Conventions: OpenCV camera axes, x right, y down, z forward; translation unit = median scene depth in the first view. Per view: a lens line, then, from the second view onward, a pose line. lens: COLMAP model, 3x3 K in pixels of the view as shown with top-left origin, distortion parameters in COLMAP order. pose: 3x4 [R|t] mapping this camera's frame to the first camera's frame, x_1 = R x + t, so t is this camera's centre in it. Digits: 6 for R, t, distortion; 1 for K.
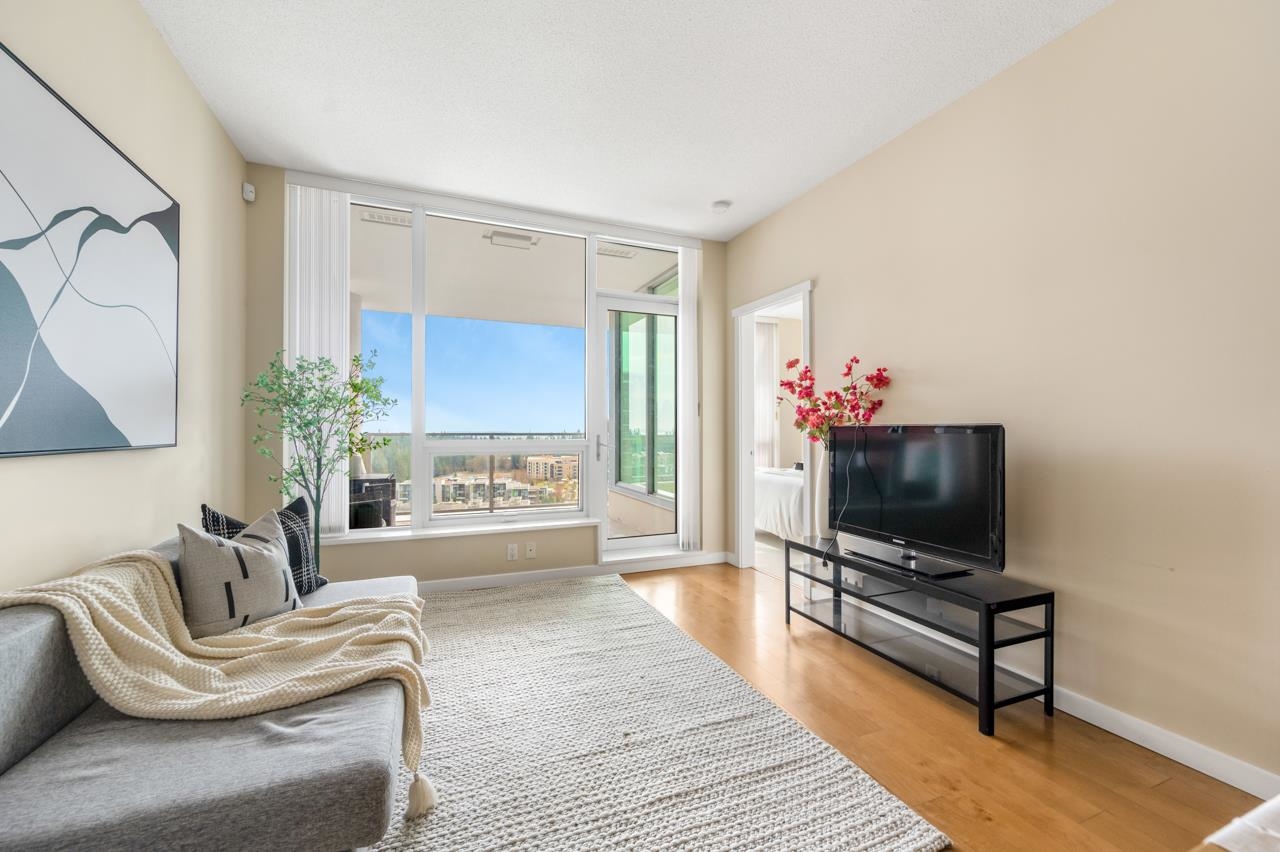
lens RADIAL K [[517.3, 0, 637.0], [0, 517.3, 421.9], [0, 0, 1]] dist [-0.000649, -0.001463]
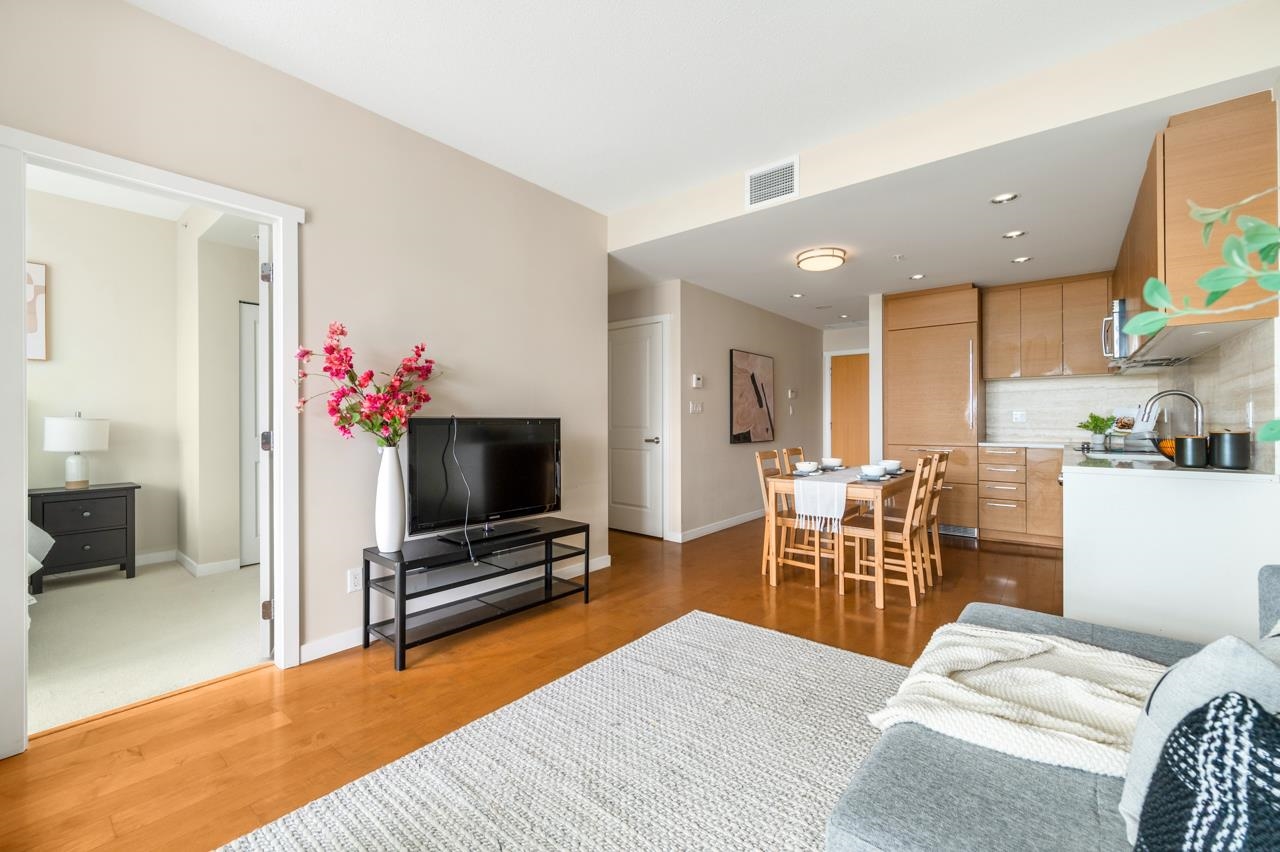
lens RADIAL K [[517.3, 0, 632.2], [0, 517.3, 419.9], [0, 0, 1]] dist [-0.000649, -0.001463]
pose [[-0.459364, 0.001250, 0.888247, -0.608087], [-0.012515, 0.999891, -0.007880, 0.016330], [-0.888160, -0.014736, -0.459298, 1.142135]]
